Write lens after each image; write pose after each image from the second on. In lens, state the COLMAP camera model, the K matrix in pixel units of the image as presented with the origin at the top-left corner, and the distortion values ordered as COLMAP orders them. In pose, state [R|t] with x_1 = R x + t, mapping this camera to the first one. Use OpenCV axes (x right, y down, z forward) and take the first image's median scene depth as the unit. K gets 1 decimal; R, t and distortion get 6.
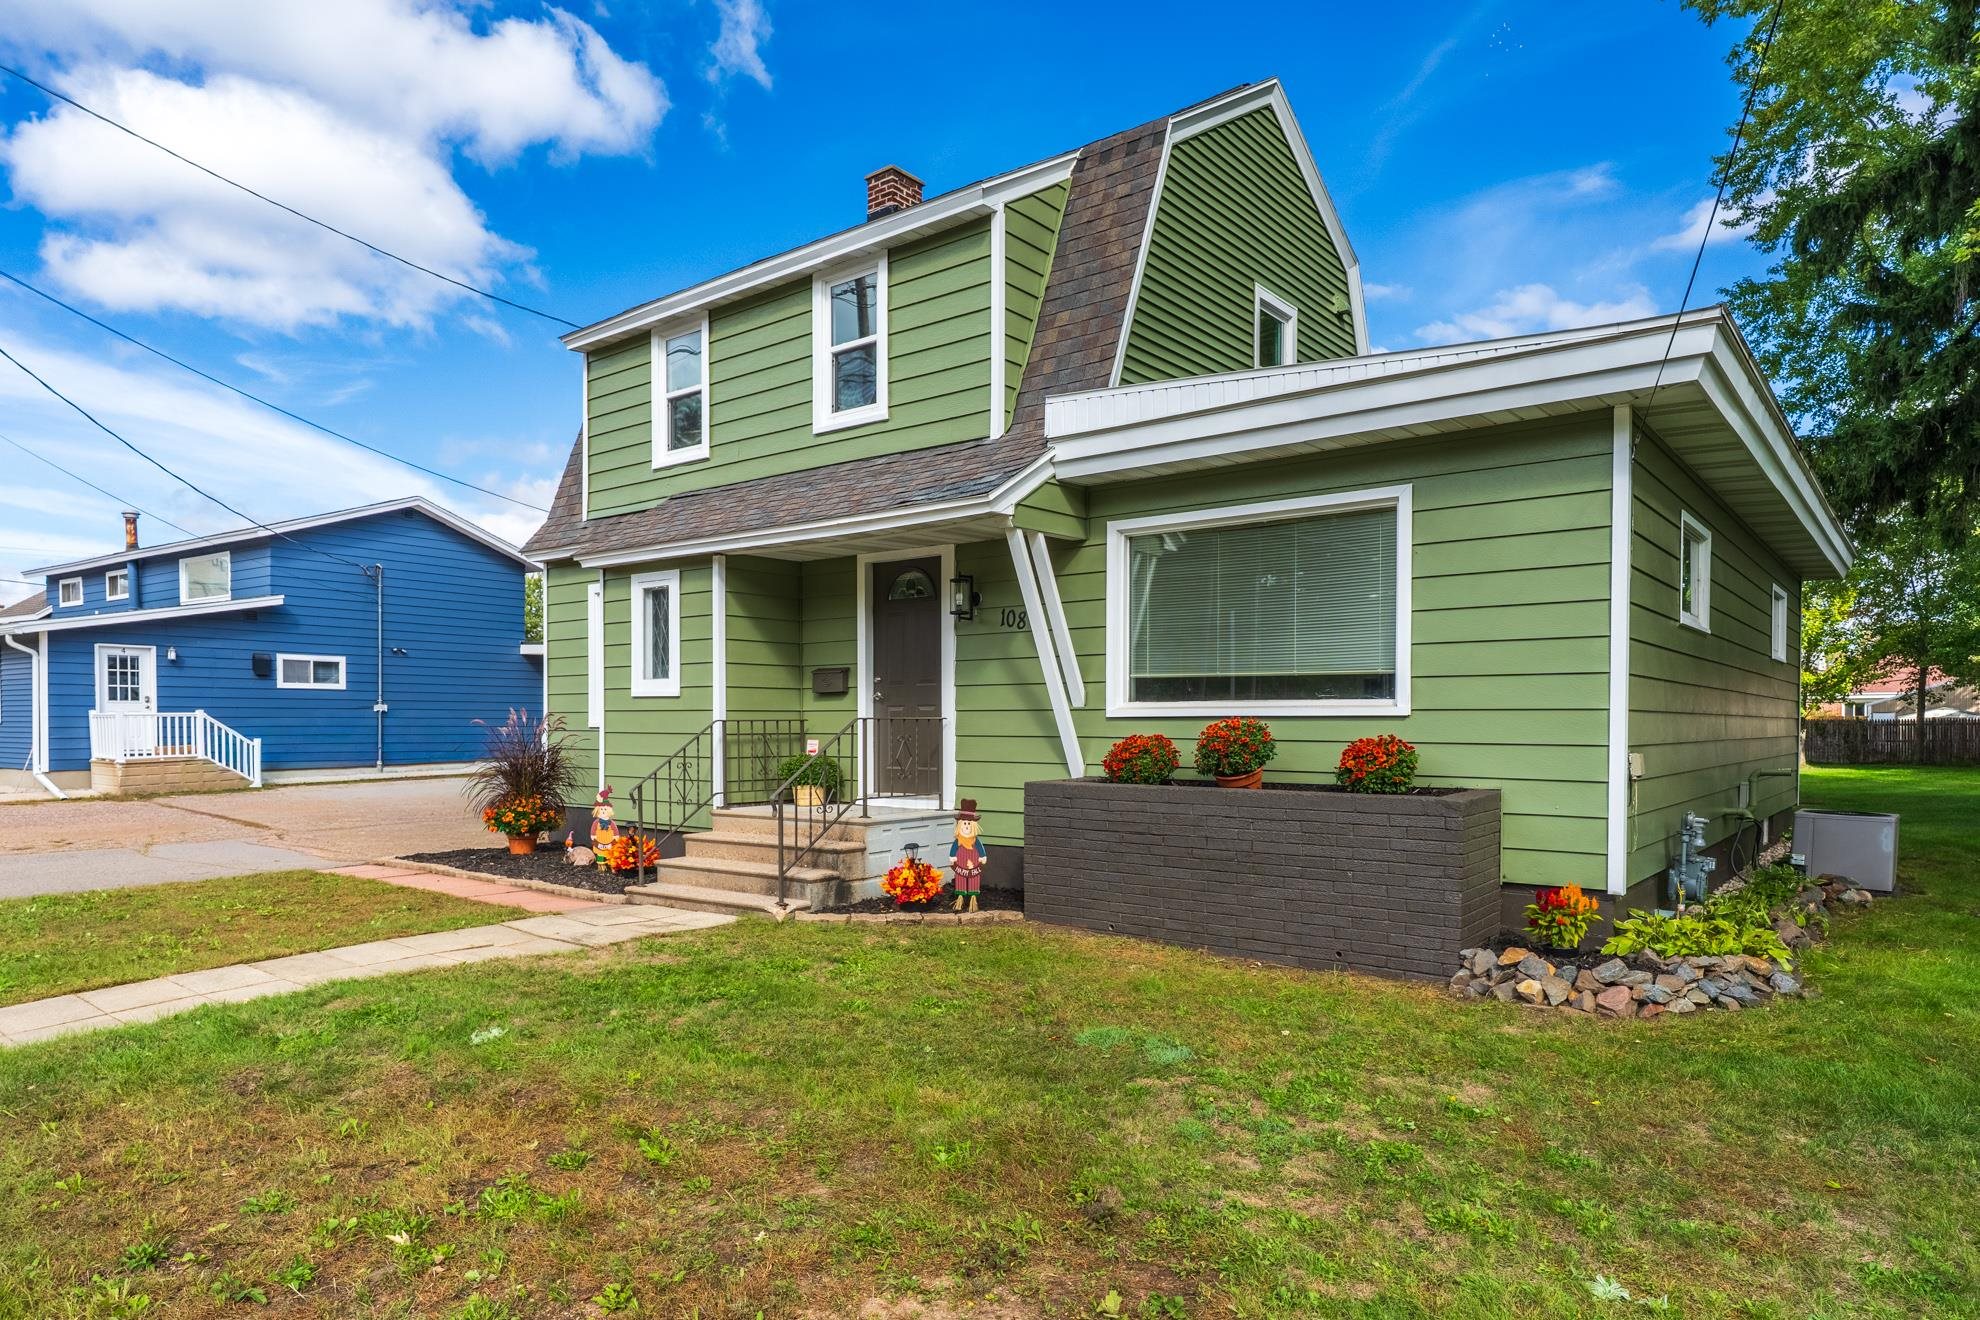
lens RADIAL K [[1199.2, 0, 975.0], [0, 1199.2, 742.6], [0, 0, 1]] dist [-0.001327, -0.000255]
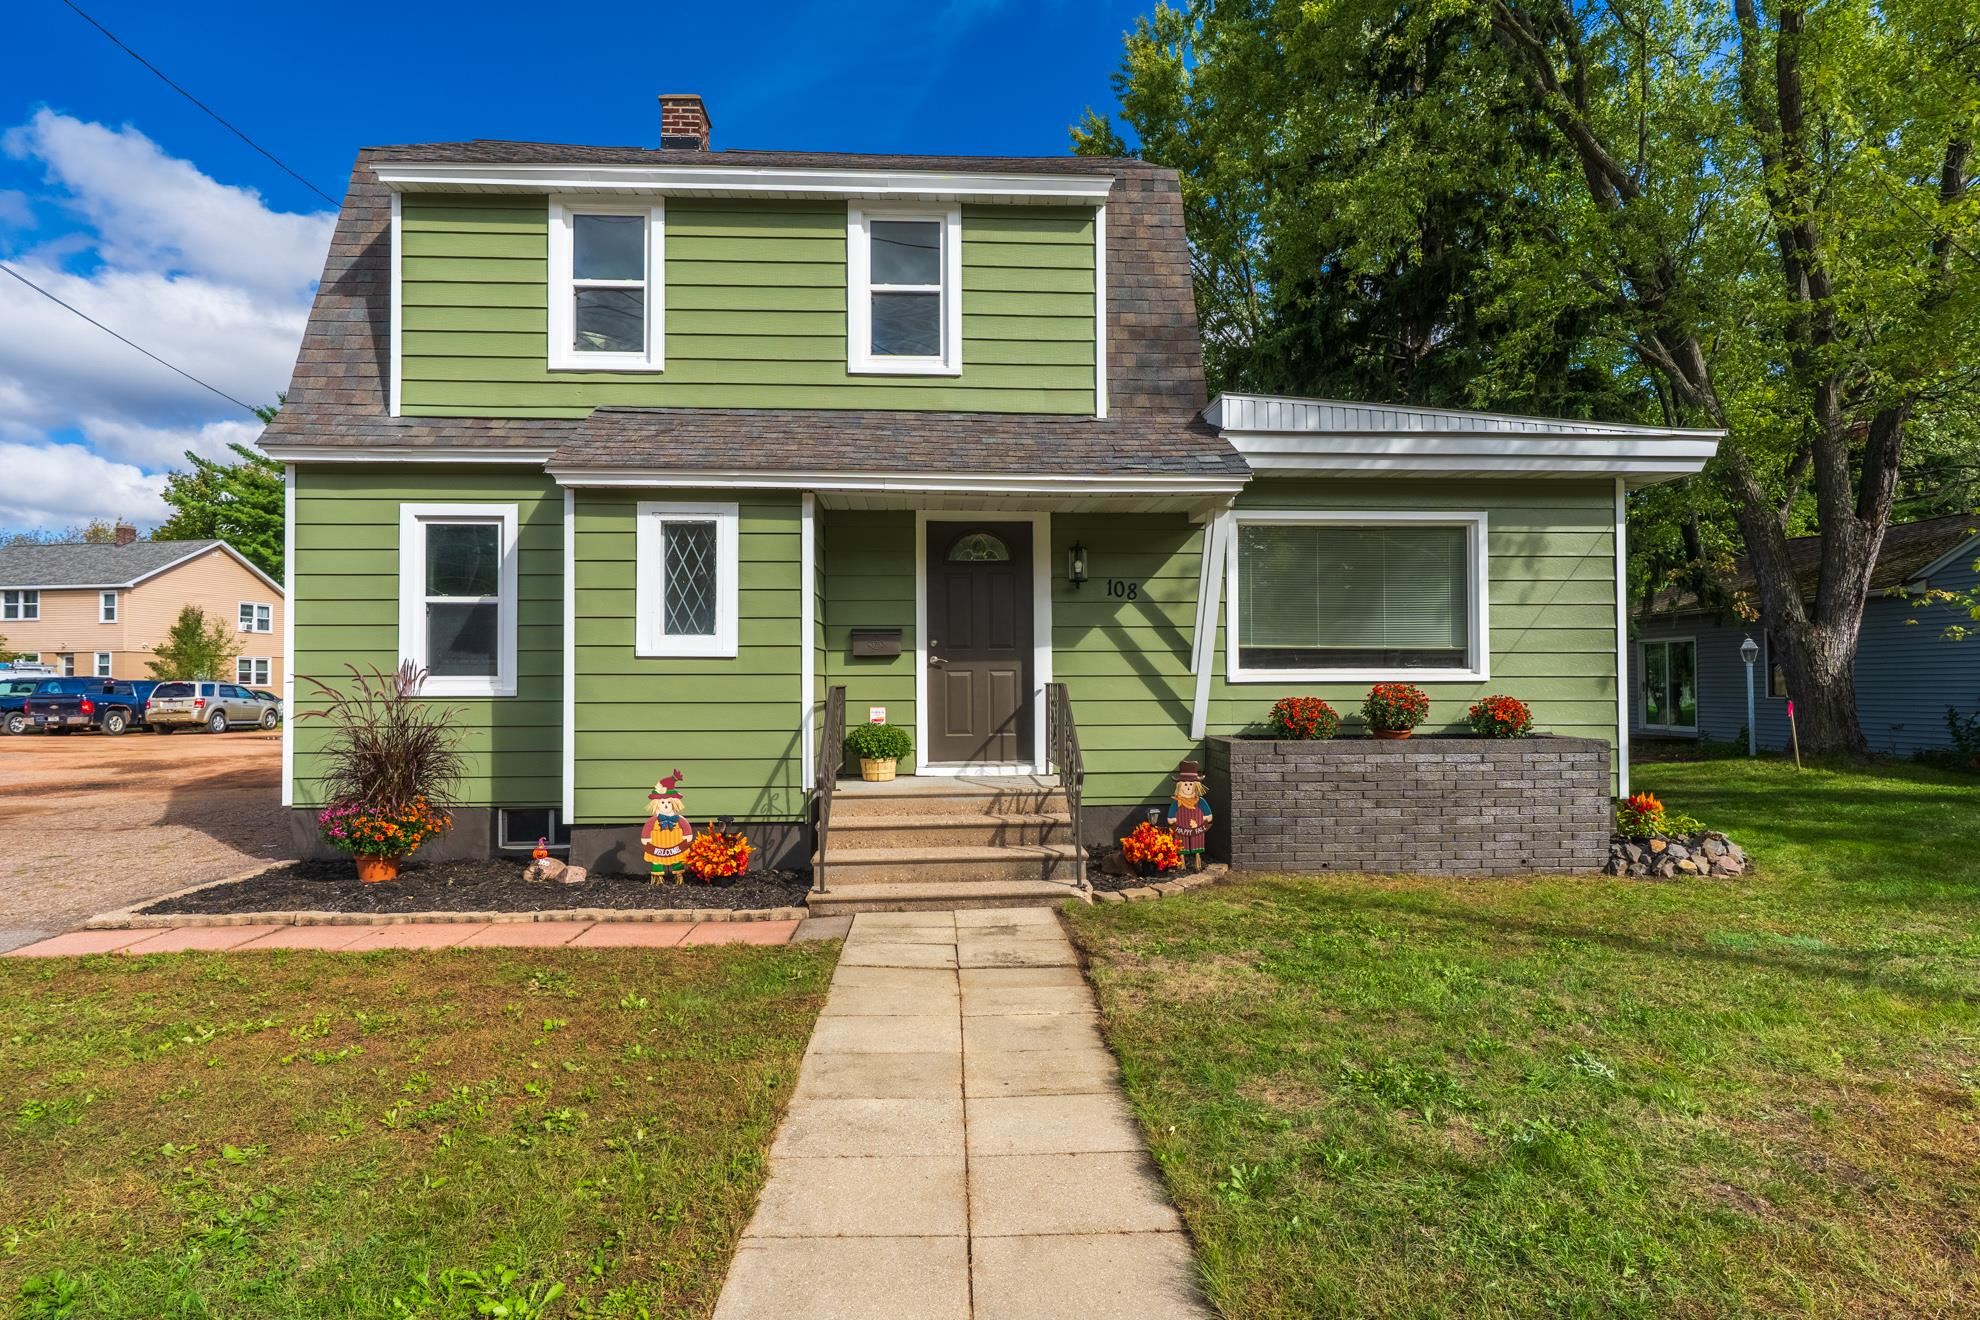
lens RADIAL K [[994.3, 0, 1026.7], [0, 994.3, 671.9], [0, 0, 1]] dist [-0.003377, -0.000259]
pose [[0.743917, 0.005604, 0.668249, -0.571379], [0.014079, 0.999611, -0.024056, -0.009756], [-0.668124, 0.027304, 0.743549, 0.373158]]
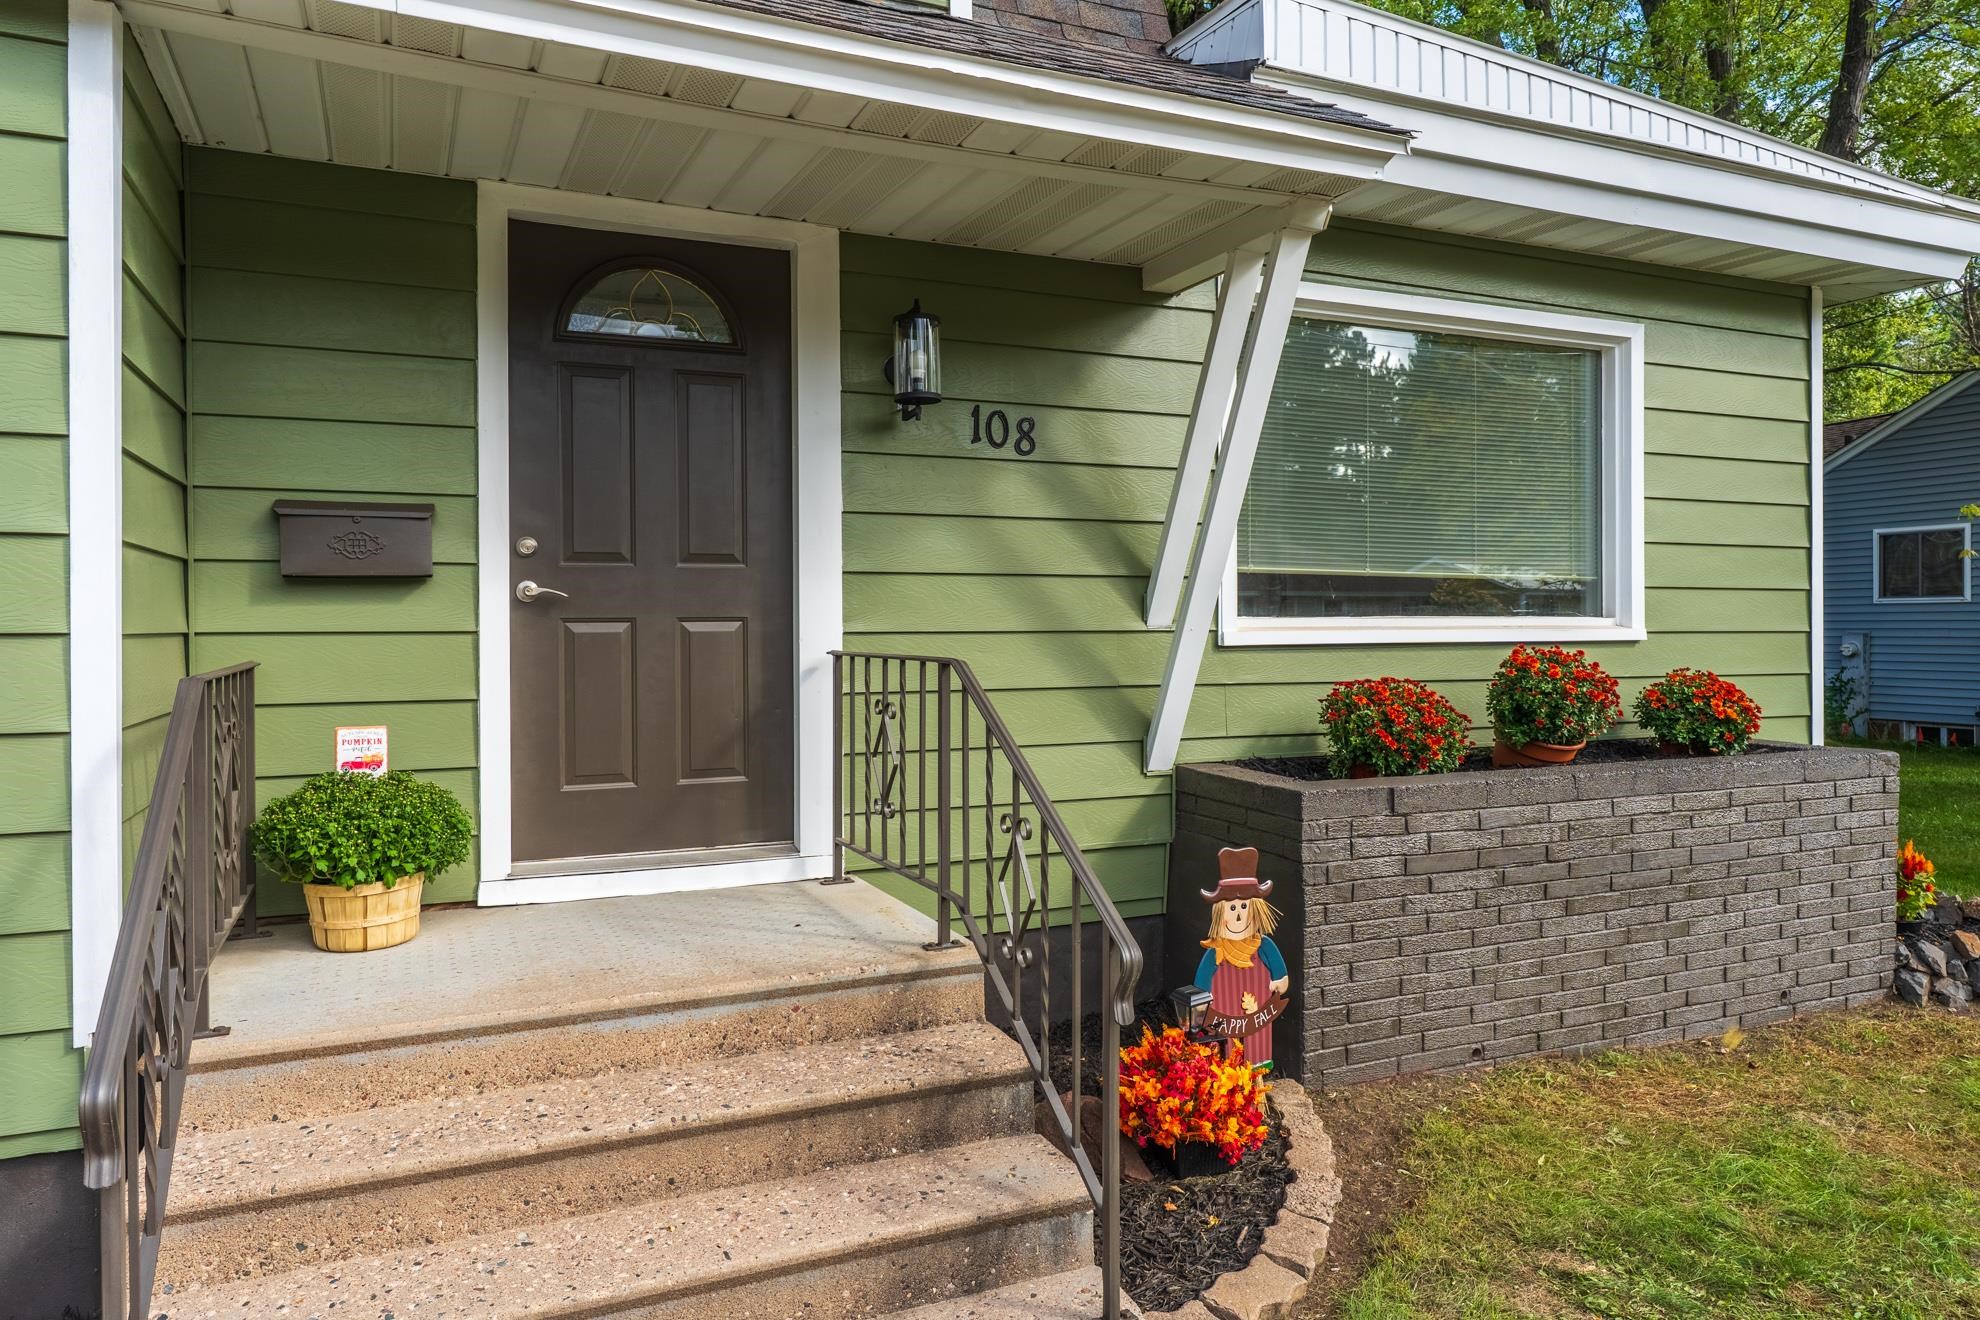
lens RADIAL K [[1235.2, 0, 1026.9], [0, 1235.2, 641.1], [0, 0, 1]] dist [0.002861, -0.000696]
pose [[0.467624, -0.009057, 0.883881, -0.347942], [0.019975, 0.999800, -0.000324, -0.021684], [-0.883702, 0.017807, 0.467712, 0.716291]]
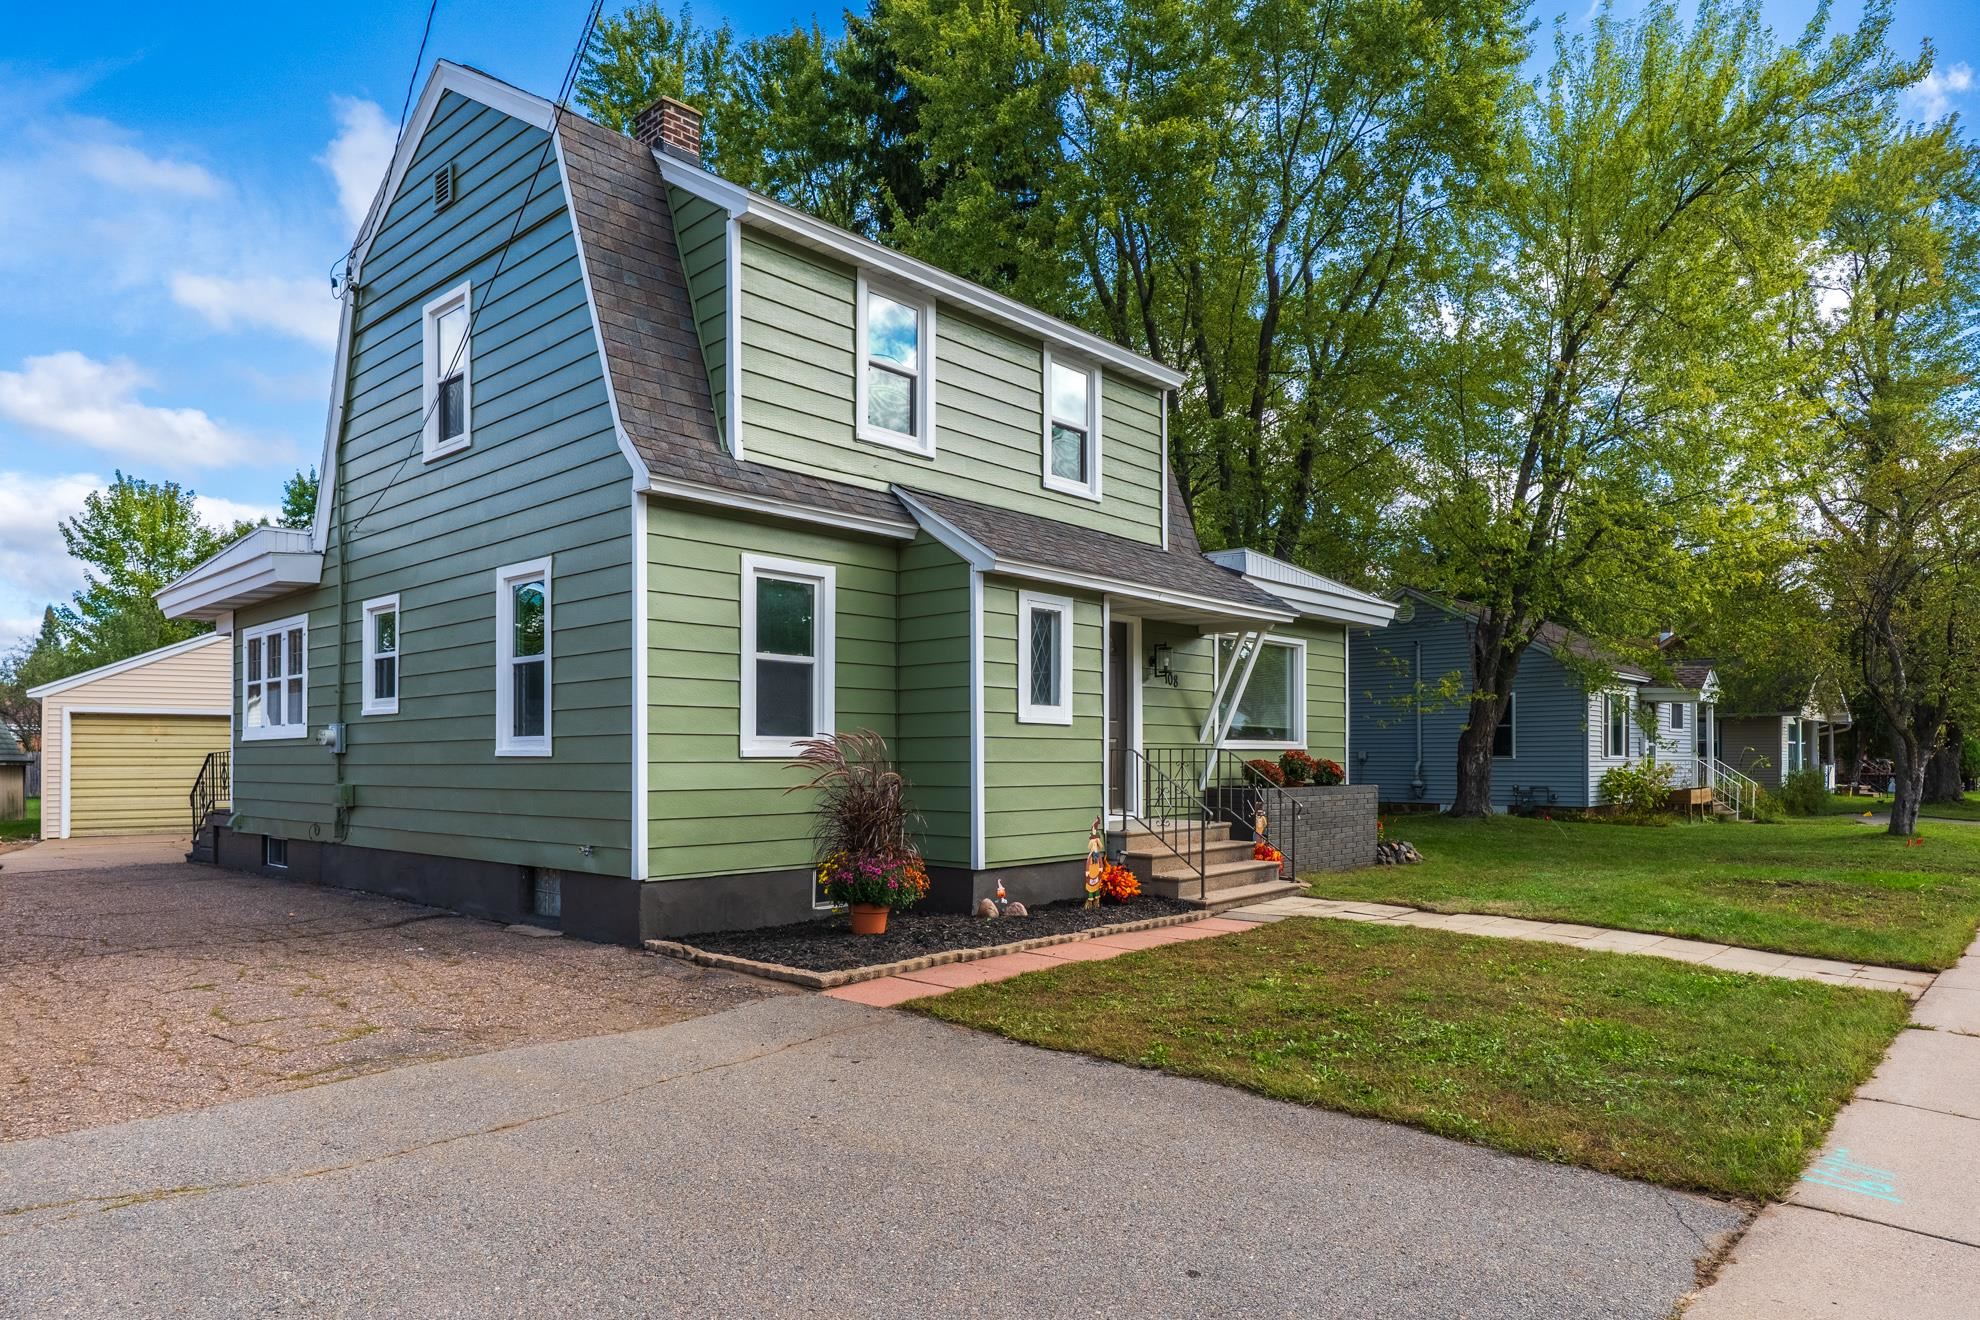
lens RADIAL K [[1199.2, 0, 1011.8], [0, 1199.2, 751.9], [0, 0, 1]] dist [-0.001327, -0.000255]
pose [[0.046961, -0.000523, 0.998897, -1.291144], [0.011525, 0.999934, -0.000018, -0.017432], [-0.998830, 0.011513, 0.046964, 1.034520]]
